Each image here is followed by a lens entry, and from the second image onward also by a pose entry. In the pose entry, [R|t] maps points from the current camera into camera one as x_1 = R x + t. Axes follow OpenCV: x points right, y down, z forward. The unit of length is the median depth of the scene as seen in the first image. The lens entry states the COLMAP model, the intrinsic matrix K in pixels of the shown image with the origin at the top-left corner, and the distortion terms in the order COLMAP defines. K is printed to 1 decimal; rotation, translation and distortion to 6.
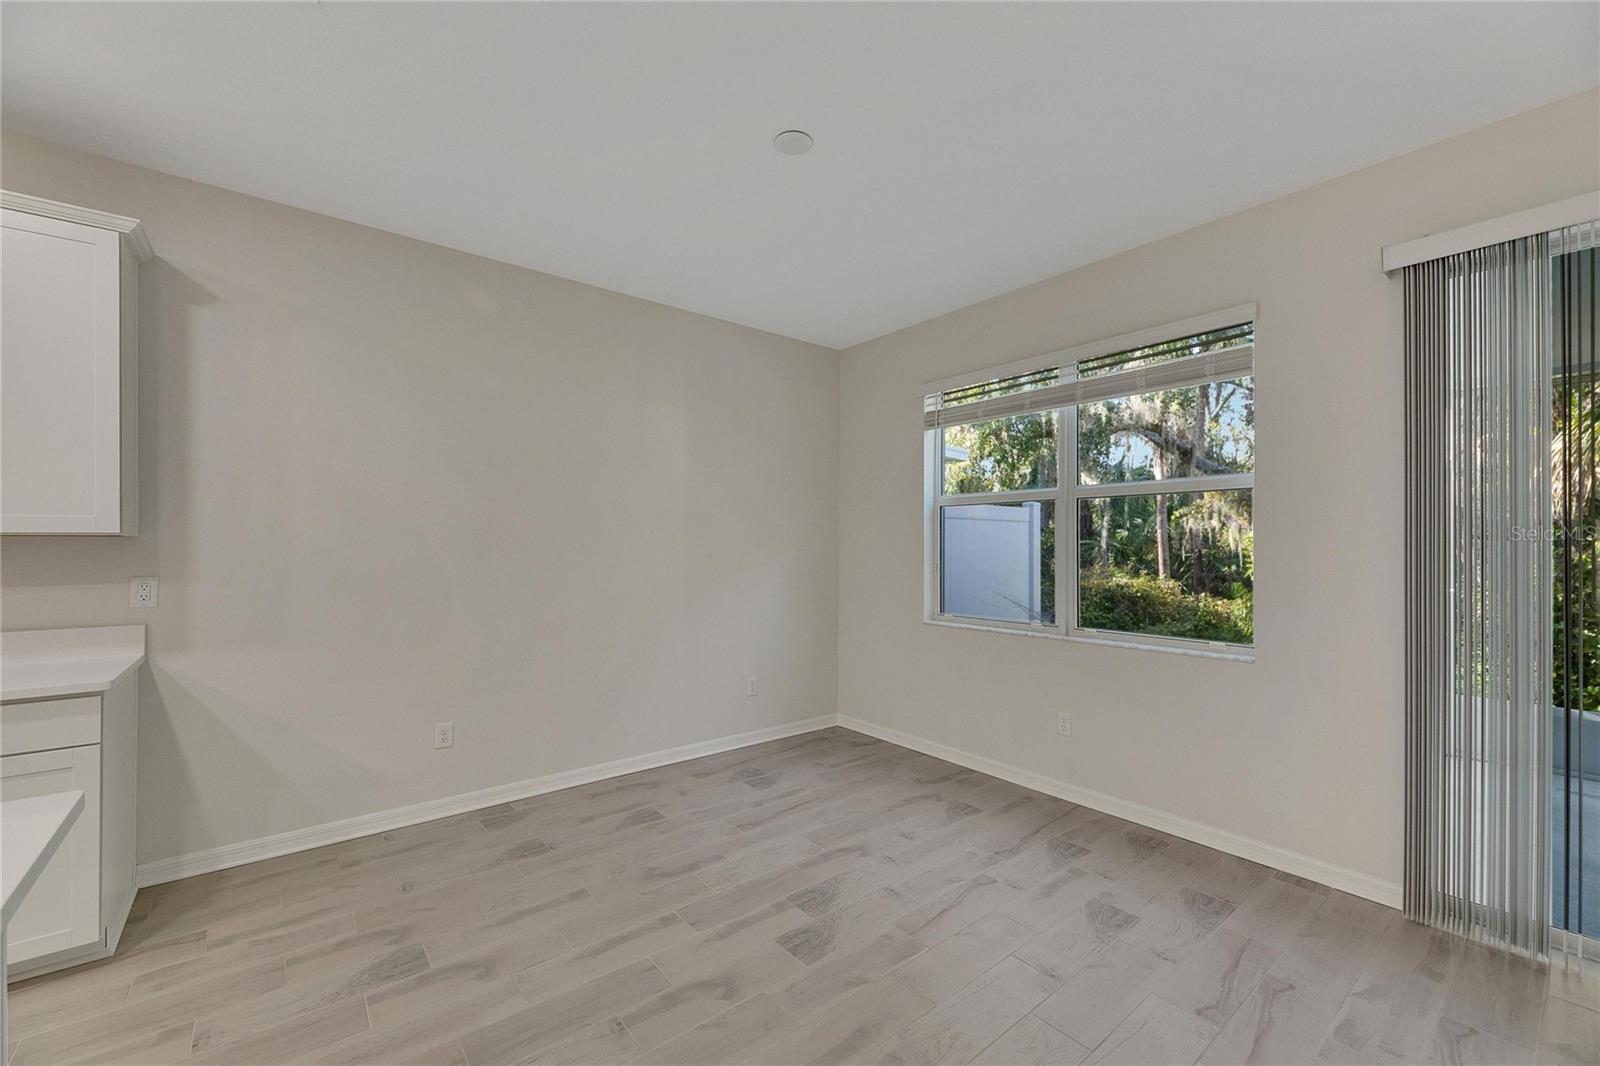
lens RADIAL K [[638.5, 0, 804.2], [0, 638.5, 537.3], [0, 0, 1]] dist [0.020017, -0.006960]
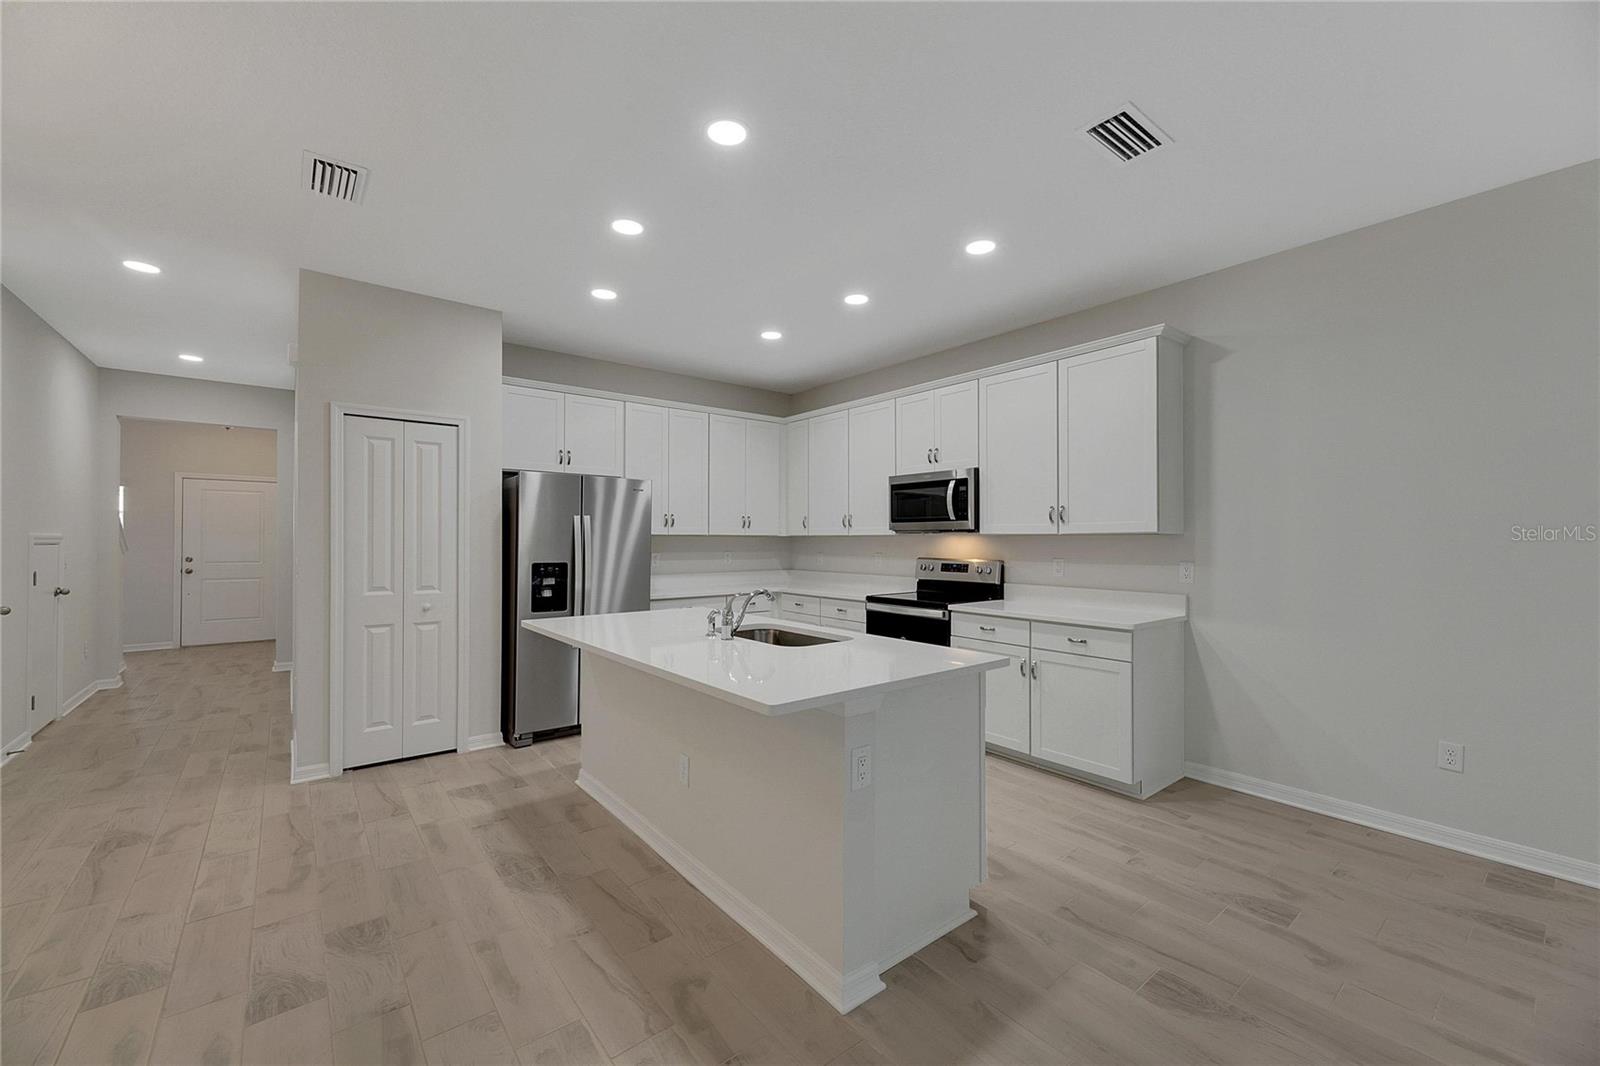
lens RADIAL K [[638.5, 0, 804.2], [0, 638.5, 537.3], [0, 0, 1]] dist [0.020017, -0.006960]
pose [[-0.008240, -0.007466, -0.999938, 0.422651], [0.012820, 0.999889, -0.007572, 0.006068], [0.999884, -0.012881, -0.008144, 0.164858]]
